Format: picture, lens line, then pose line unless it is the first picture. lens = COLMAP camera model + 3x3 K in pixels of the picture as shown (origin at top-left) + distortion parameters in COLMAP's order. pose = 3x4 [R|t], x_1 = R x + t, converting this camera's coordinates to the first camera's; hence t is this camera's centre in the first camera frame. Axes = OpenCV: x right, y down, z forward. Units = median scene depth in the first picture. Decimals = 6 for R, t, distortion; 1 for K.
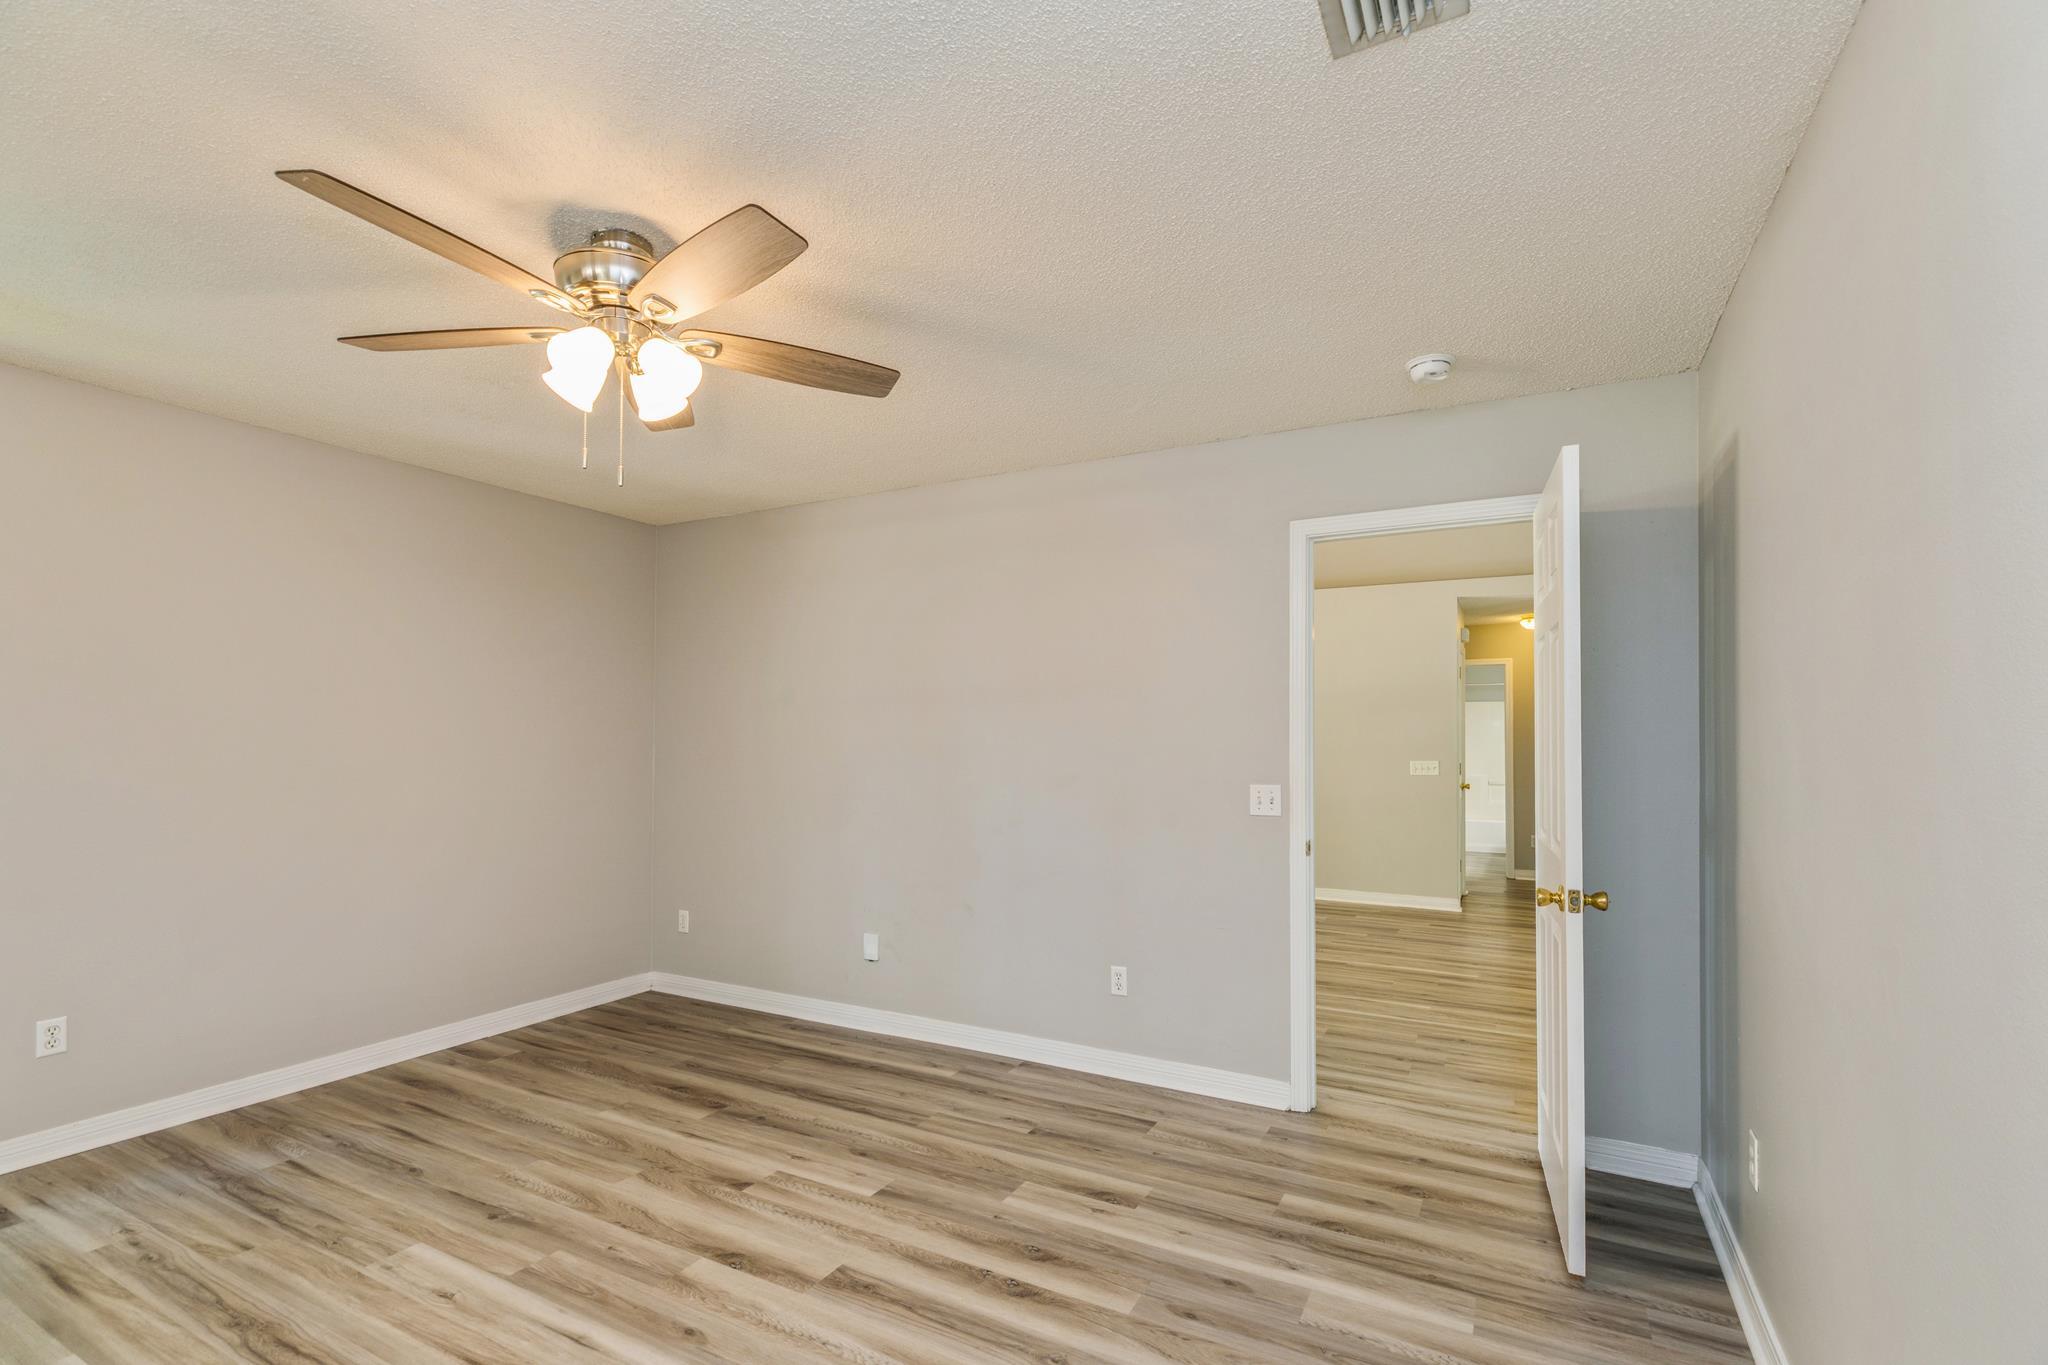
lens RADIAL K [[920.2, 0, 1023.1], [0, 920.2, 722.3], [0, 0, 1]] dist [0.002167, 0.000451]
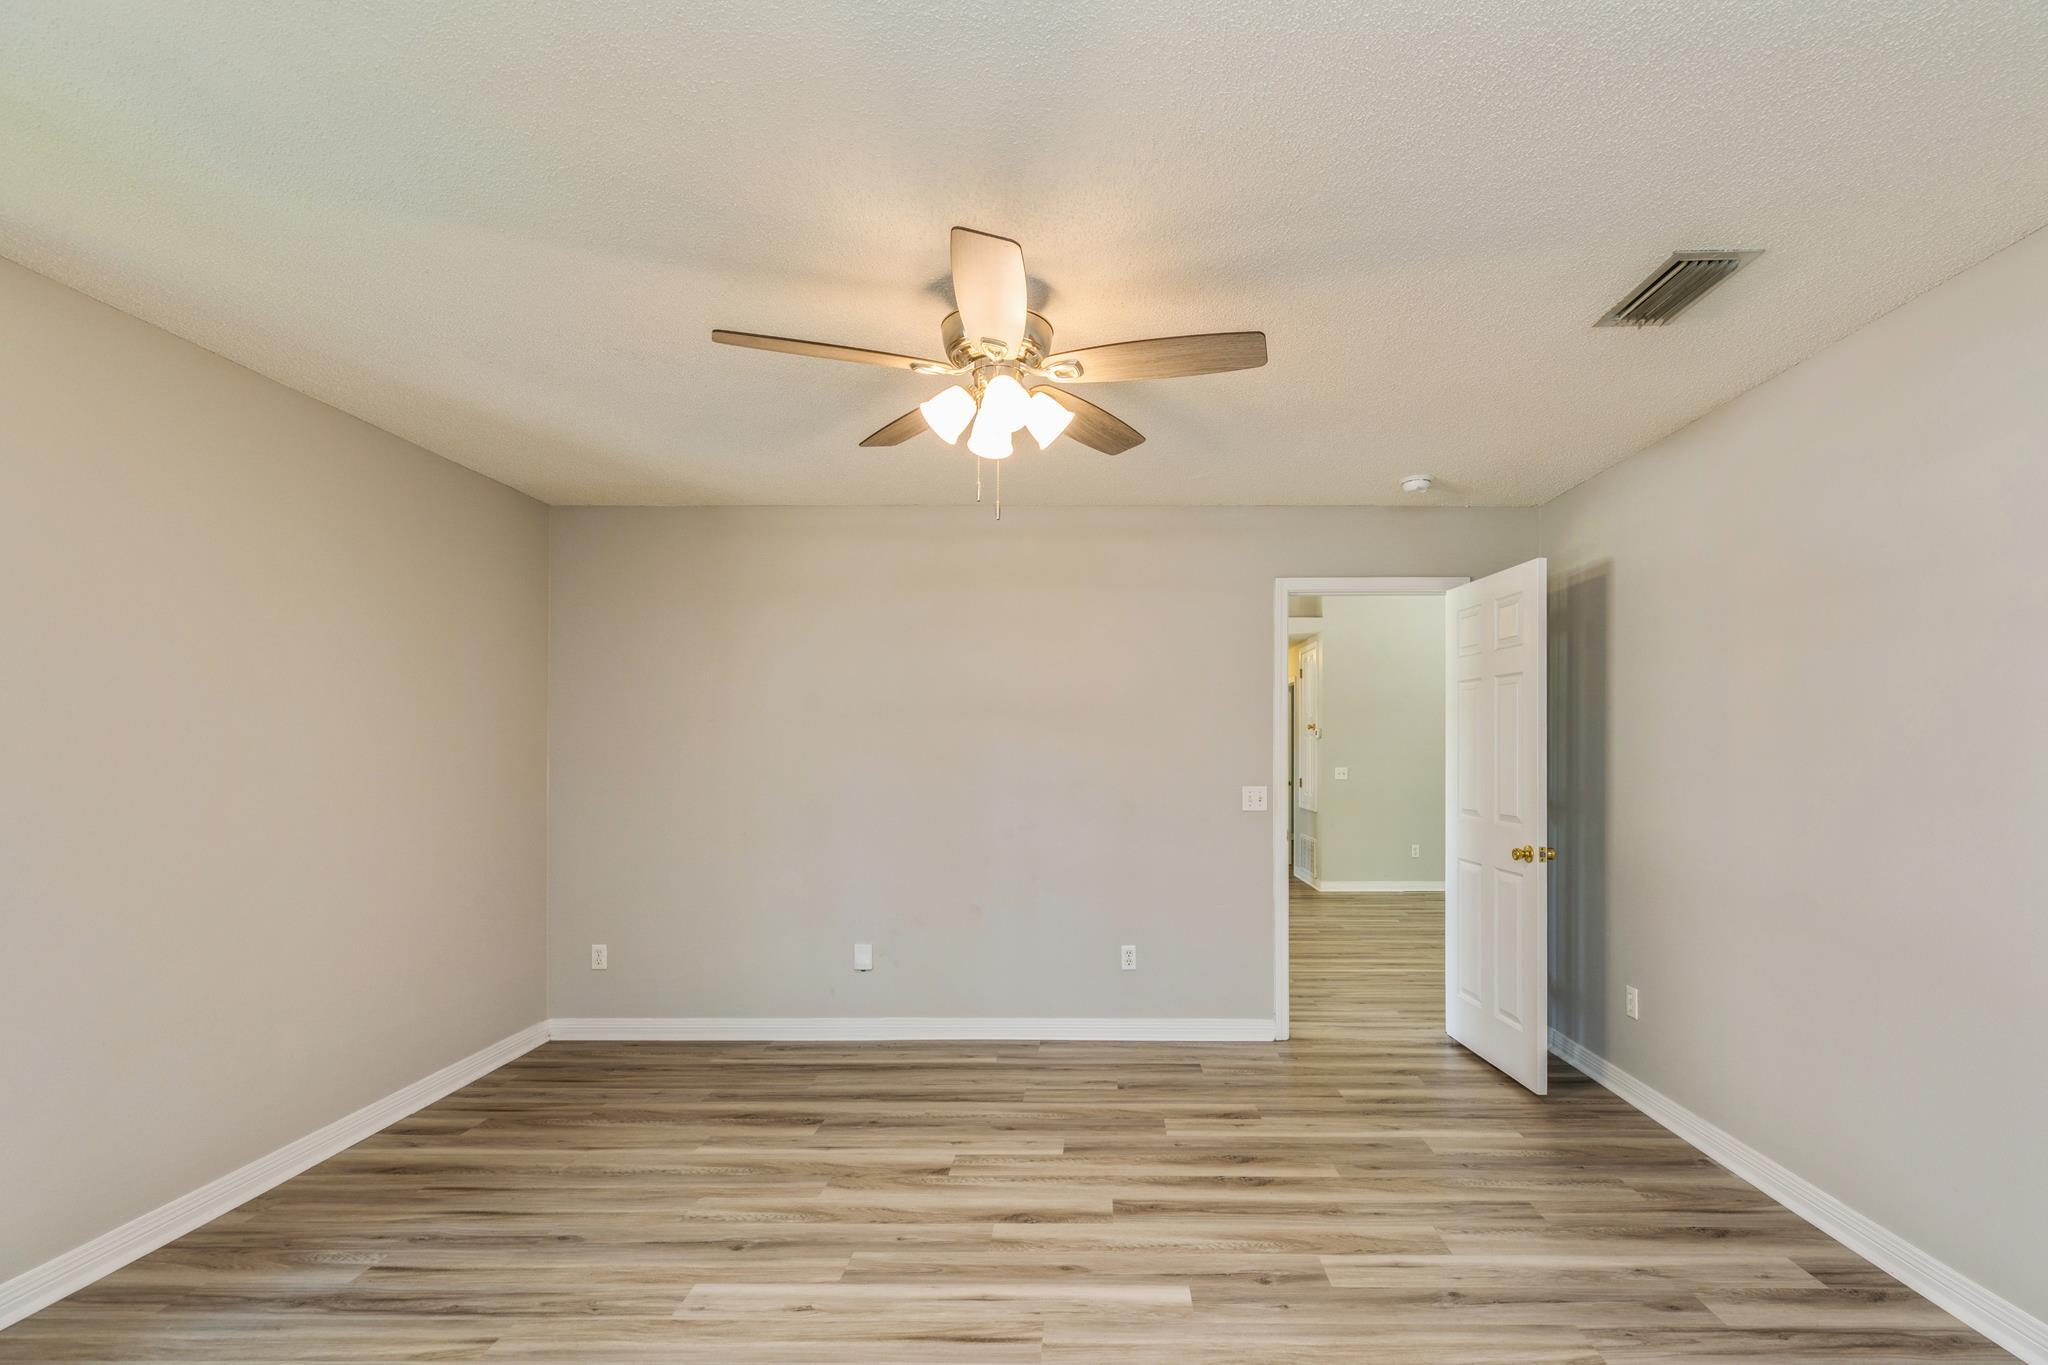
lens RADIAL K [[943.1, 0, 1065.5], [0, 943.1, 741.5], [0, 0, 1]] dist [0.003045, 0.000029]
pose [[0.887068, 0.001560, 0.461636, -0.614673], [-0.005735, 0.999954, 0.007641, -0.001798], [-0.461603, -0.009425, 0.887036, -0.024184]]
